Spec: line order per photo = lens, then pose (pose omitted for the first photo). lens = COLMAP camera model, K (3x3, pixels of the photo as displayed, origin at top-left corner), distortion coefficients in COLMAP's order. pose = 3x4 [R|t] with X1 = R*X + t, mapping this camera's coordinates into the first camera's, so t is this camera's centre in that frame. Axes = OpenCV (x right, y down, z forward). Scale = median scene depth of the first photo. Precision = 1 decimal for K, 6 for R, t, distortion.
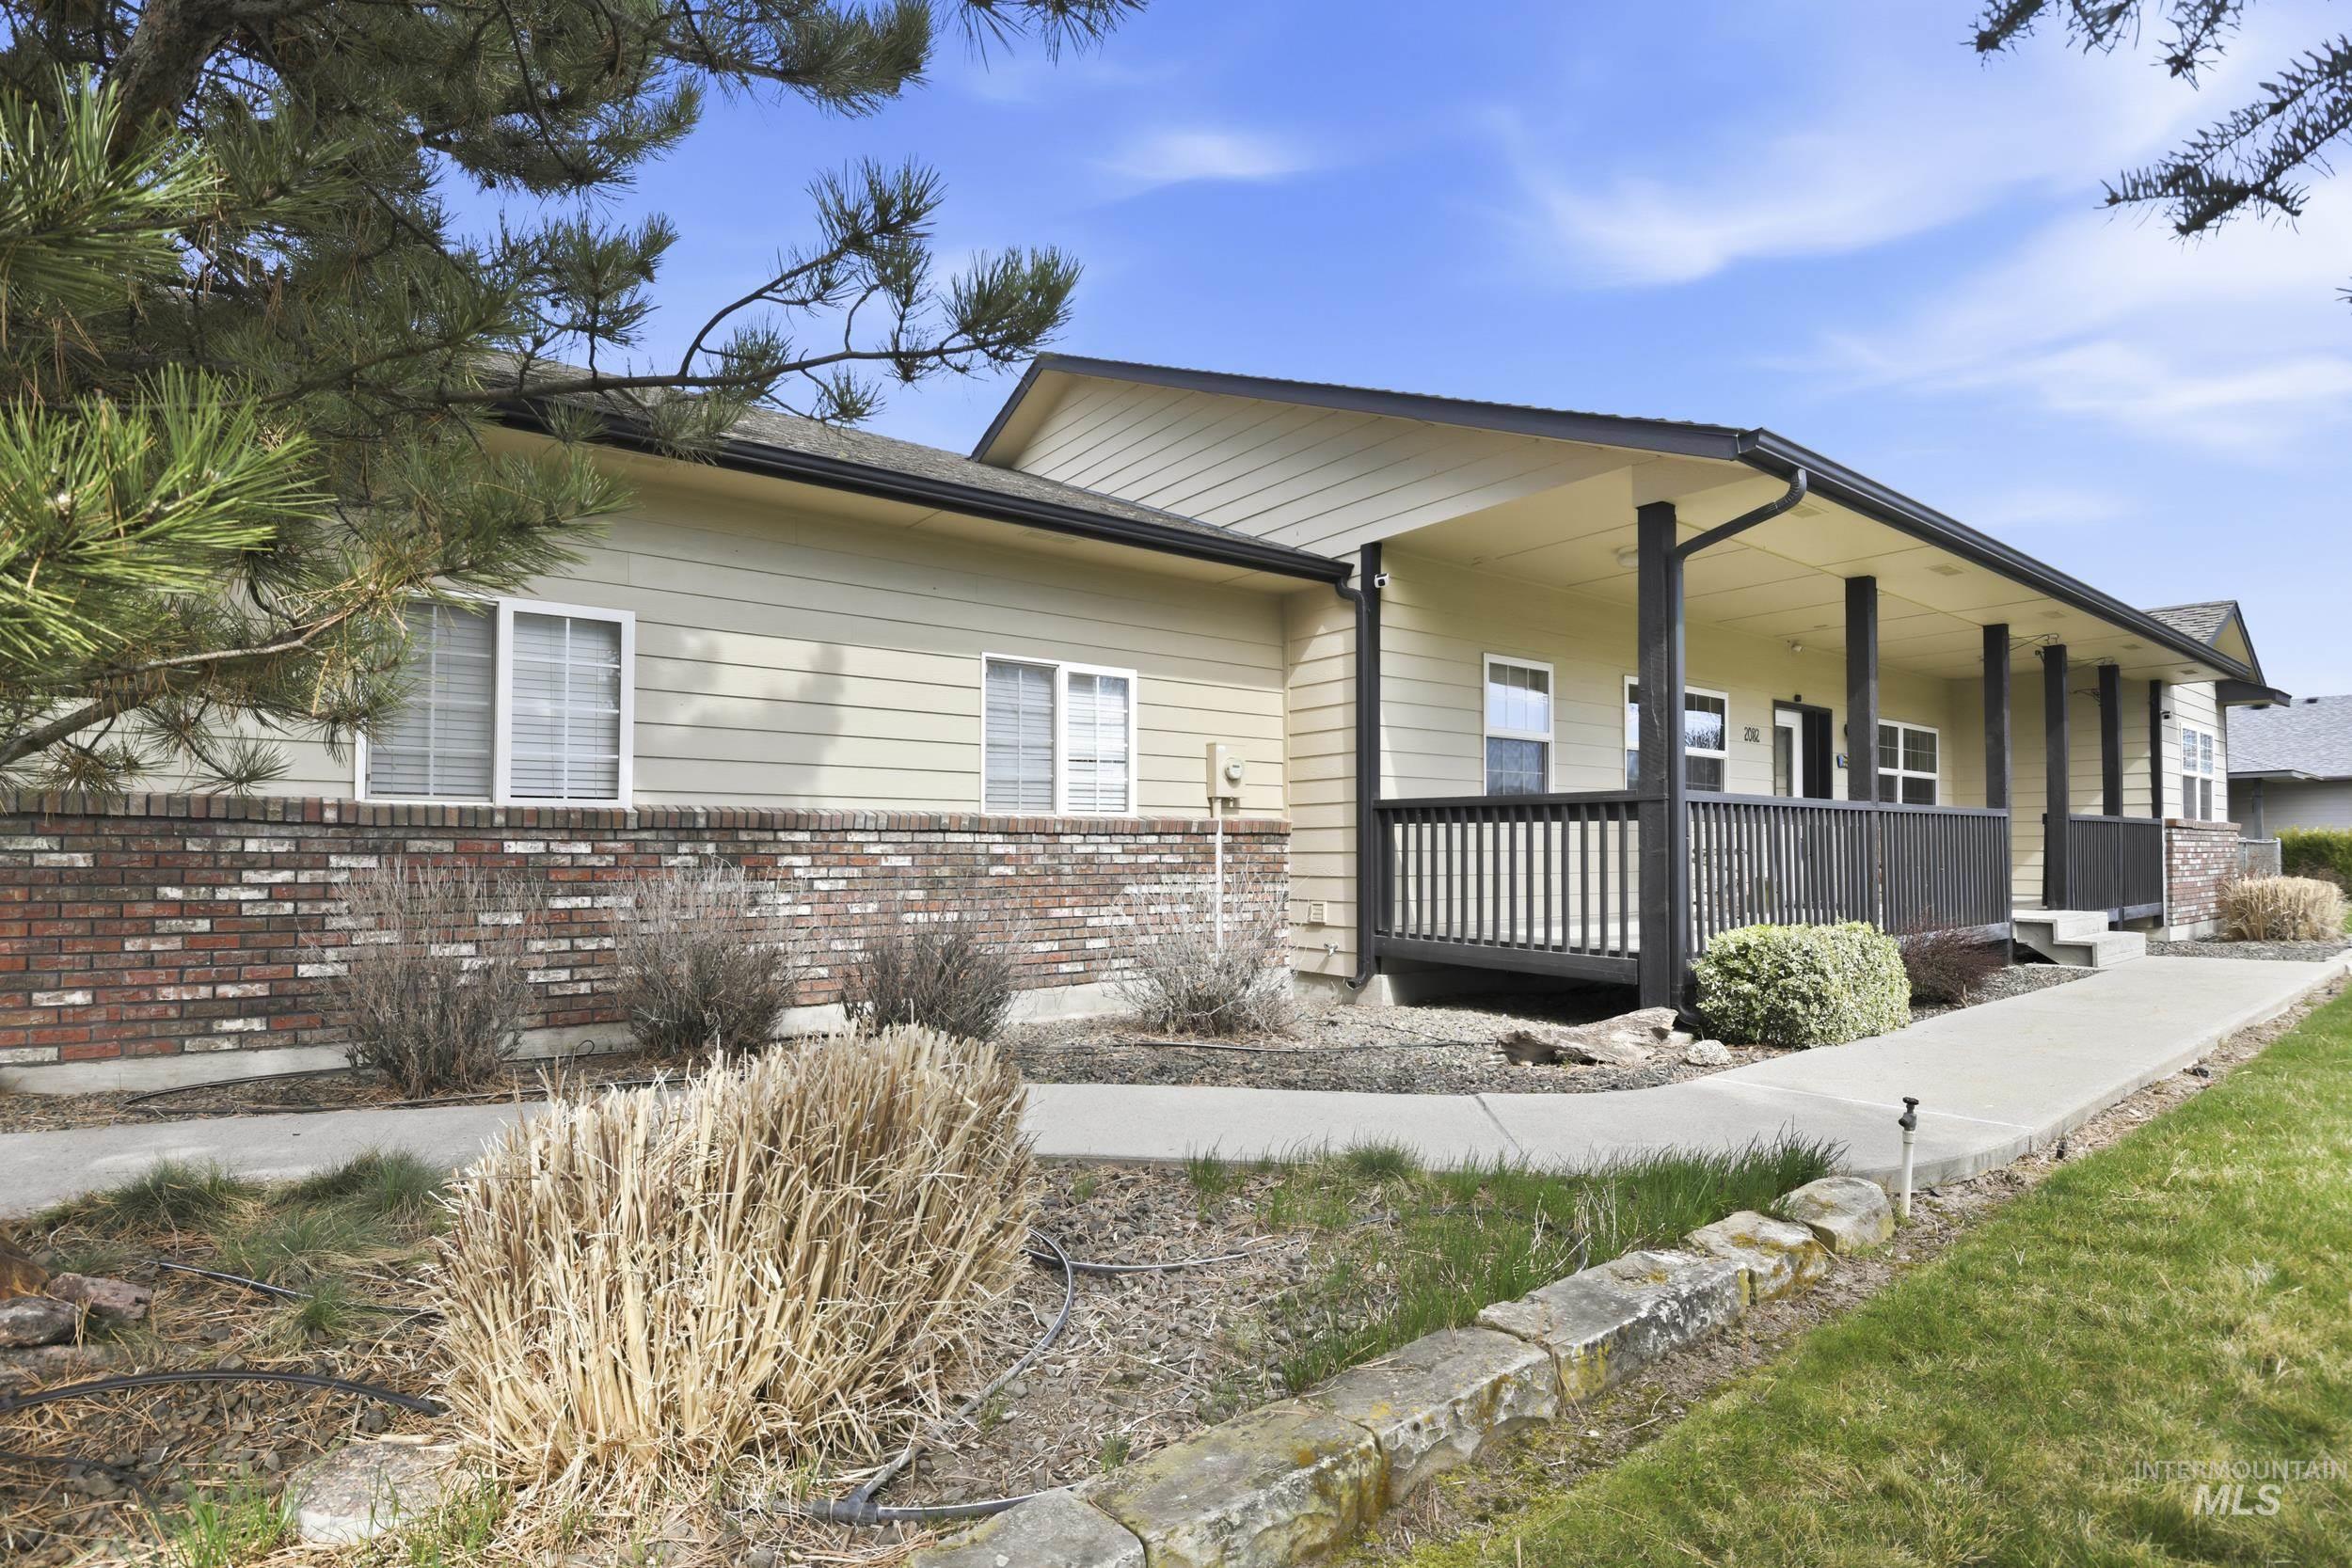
lens RADIAL K [[1064.8, 0, 1176.0], [0, 1064.8, 784.0], [0, 0, 1]] dist [0.033983, 0.000006]
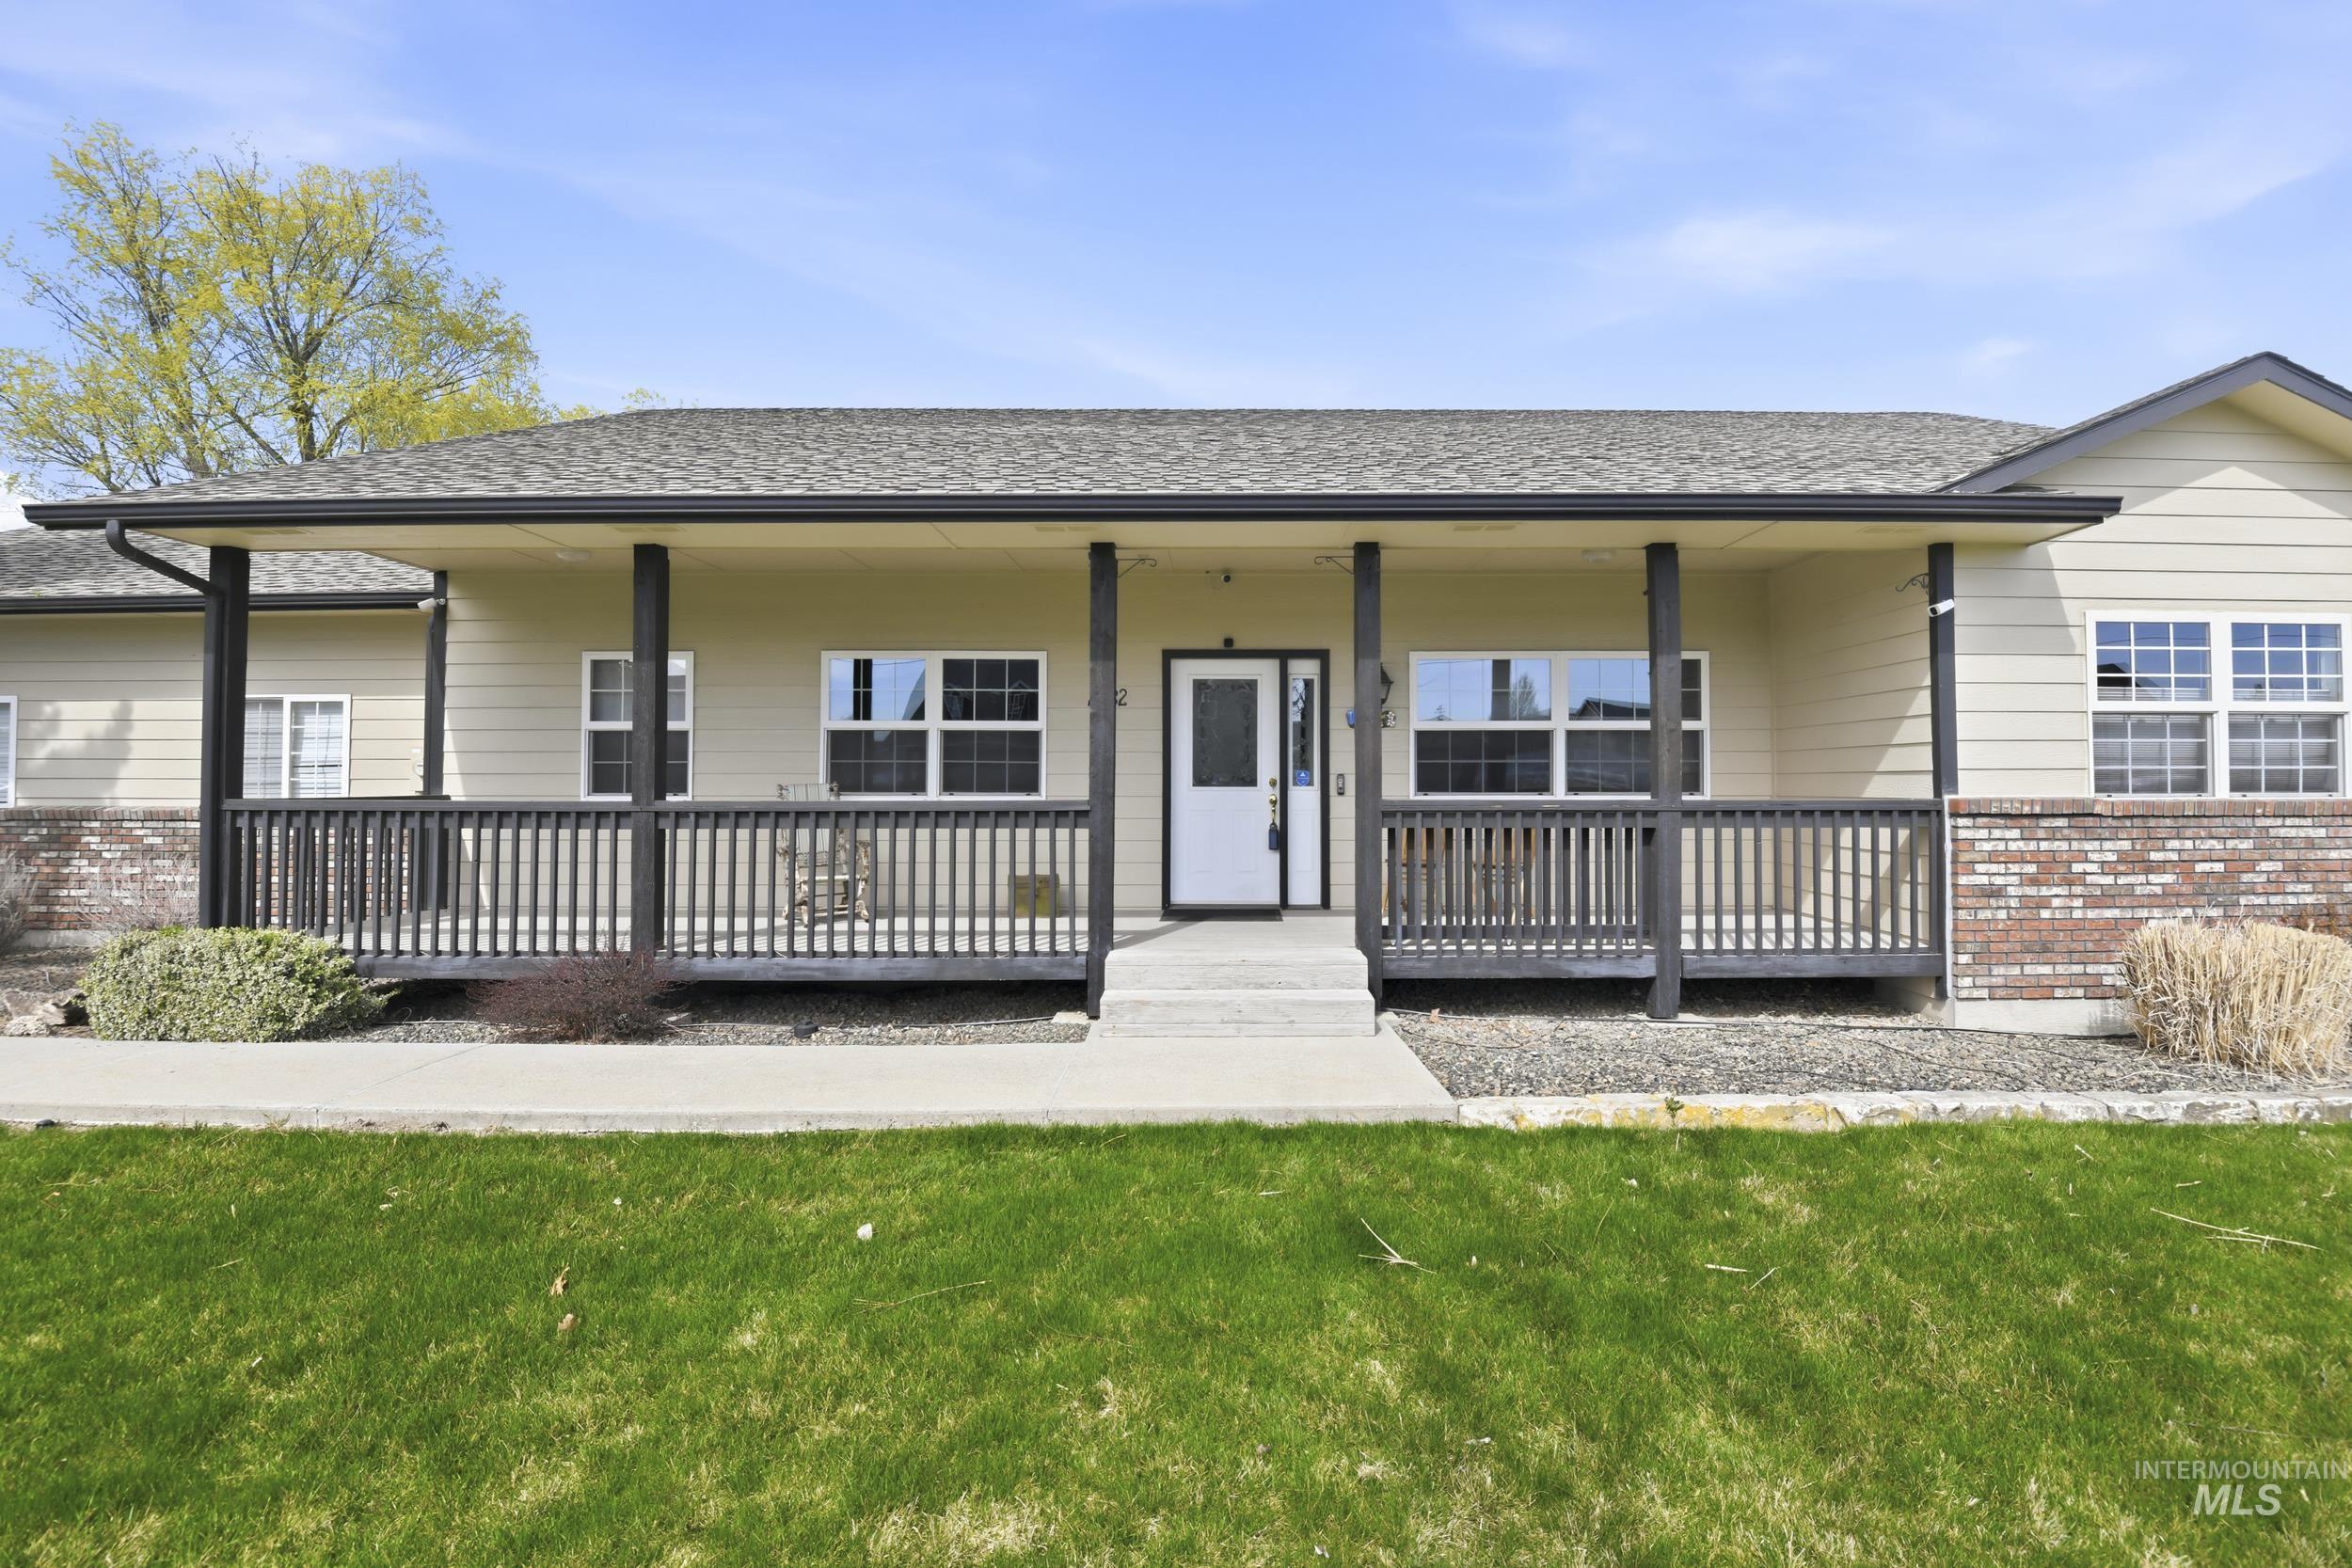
lens RADIAL K [[1066.6, 0, 1176.0], [0, 1066.6, 784.0], [0, 0, 1]] dist [-0.024347, -0.000099]
pose [[0.804194, -0.005956, -0.594337, 1.781413], [0.030578, 0.999040, 0.031363, -0.010003], [0.593580, -0.043396, 0.803604, 0.672951]]
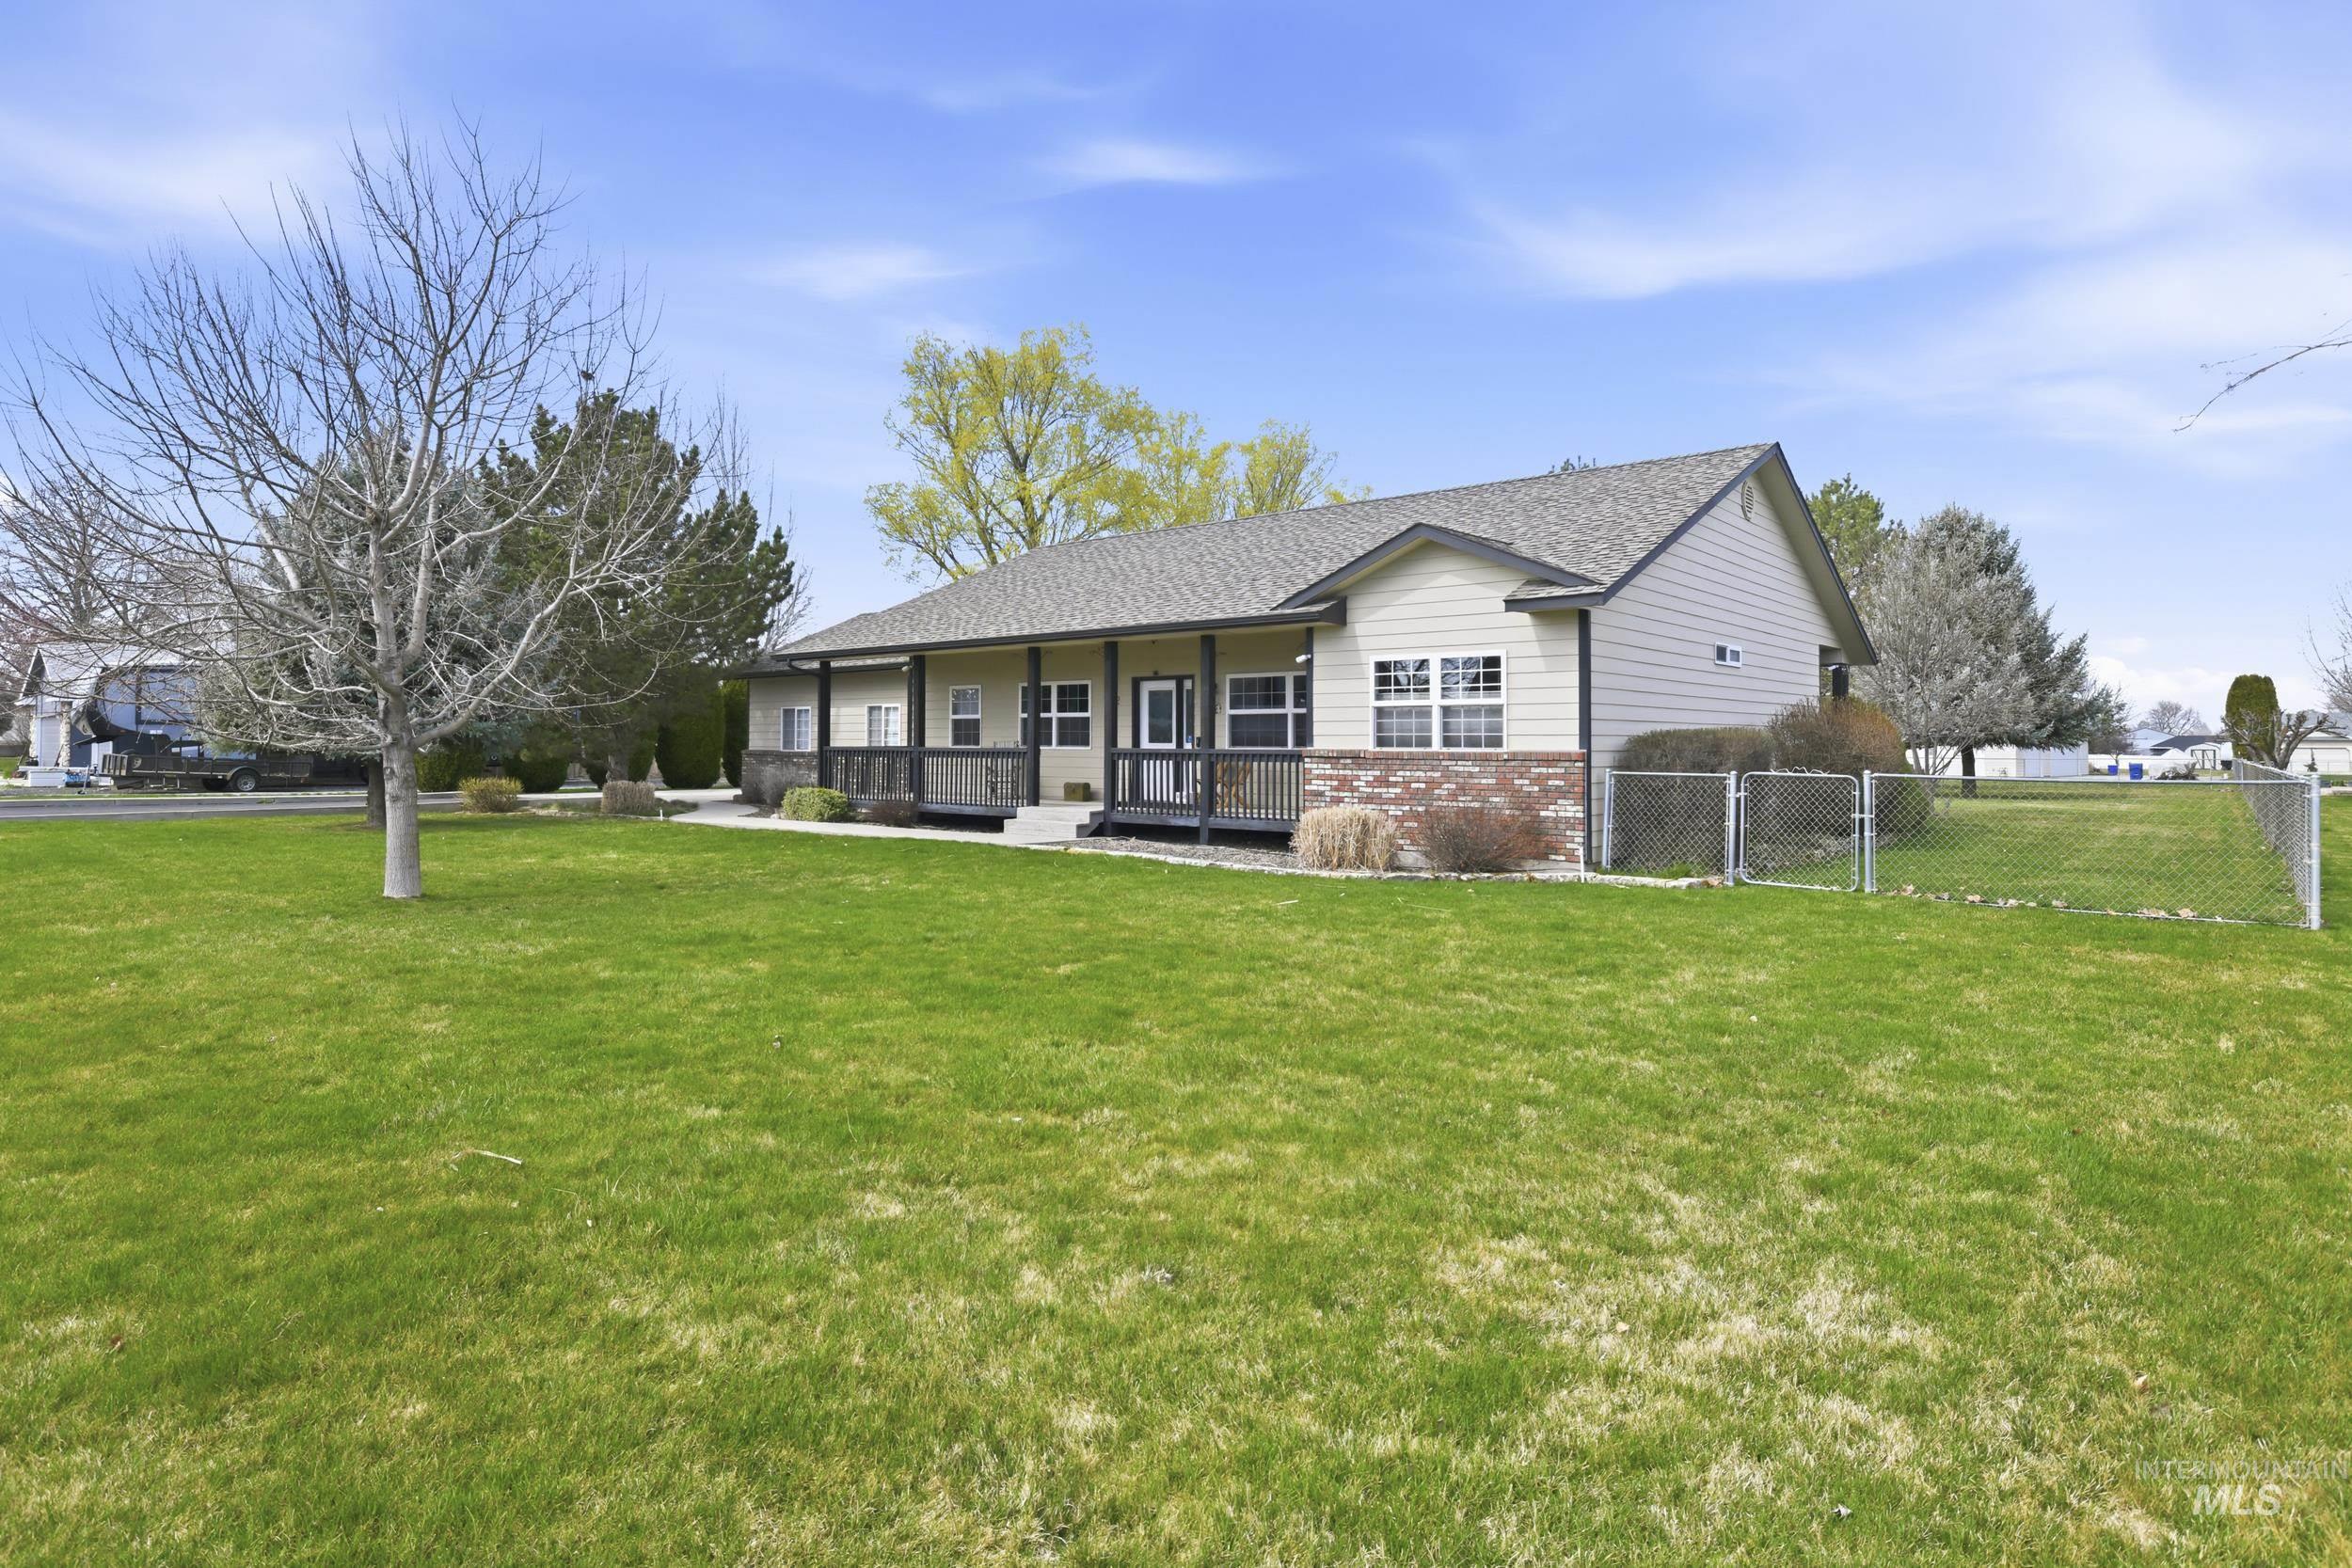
lens RADIAL K [[1297.0, 0, 1176.0], [0, 1297.0, 784.0], [0, 0, 1]] dist [0.001060, 0.000405]
pose [[0.226534, 0.024772, -0.973688, 4.091016], [0.038966, 0.998646, 0.034472, 0.025025], [0.973224, -0.045749, 0.225262, 1.046052]]
